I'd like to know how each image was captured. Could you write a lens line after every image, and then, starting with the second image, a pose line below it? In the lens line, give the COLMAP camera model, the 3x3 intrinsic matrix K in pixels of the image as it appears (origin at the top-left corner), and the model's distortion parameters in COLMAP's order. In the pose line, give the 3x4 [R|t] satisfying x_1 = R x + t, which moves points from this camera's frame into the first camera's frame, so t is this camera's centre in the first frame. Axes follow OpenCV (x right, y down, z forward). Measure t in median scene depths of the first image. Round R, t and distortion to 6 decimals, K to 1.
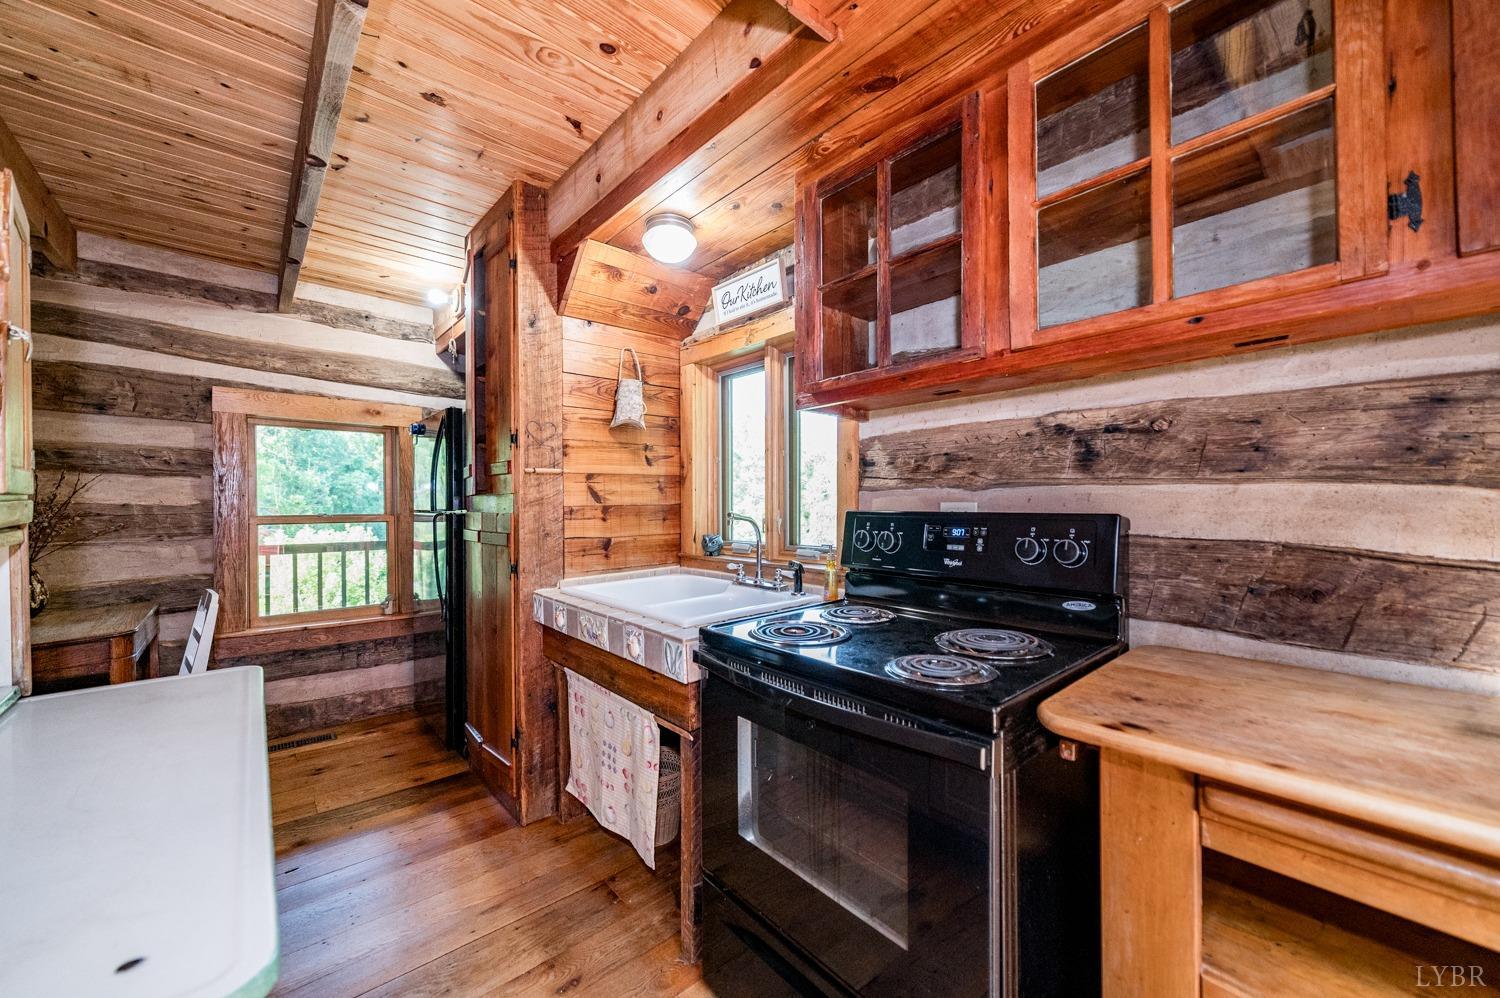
lens RADIAL K [[573.9, 0, 752.5], [0, 573.9, 505.2], [0, 0, 1]] dist [0.001128, 0.000272]
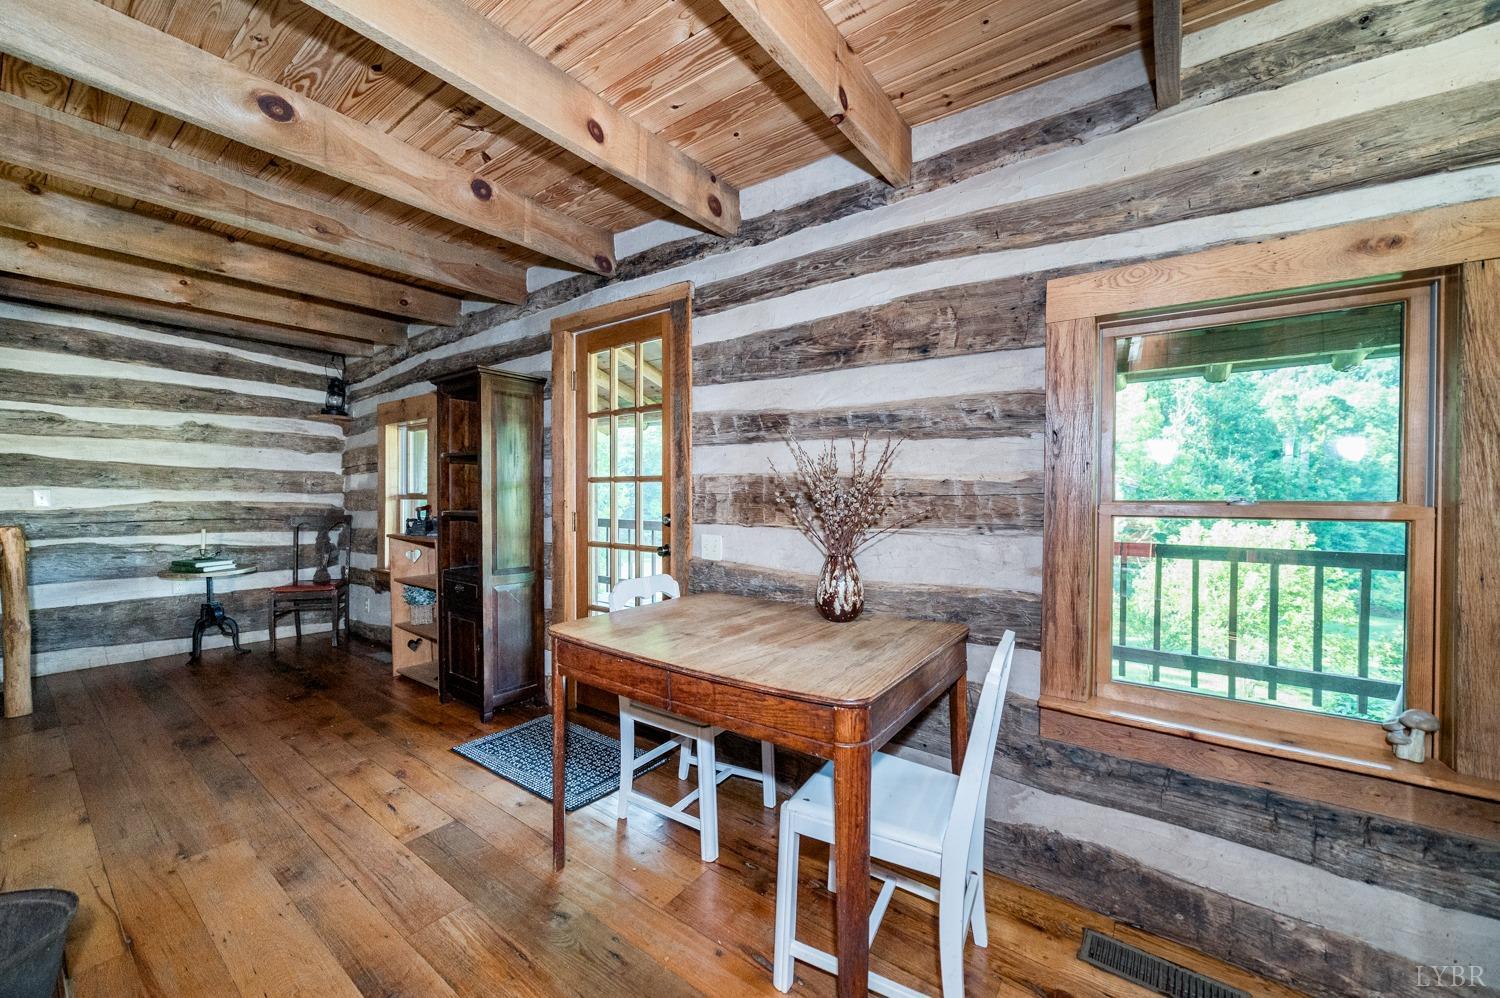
lens RADIAL K [[564.6, 0, 748.3], [0, 564.6, 506.2], [0, 0, 1]] dist [-0.000609, 0.000191]
pose [[0.205672, 0.024548, -0.978313, -0.386147], [-0.007029, 0.999697, 0.023607, 0.013415], [0.978596, 0.002021, 0.205782, 0.523897]]
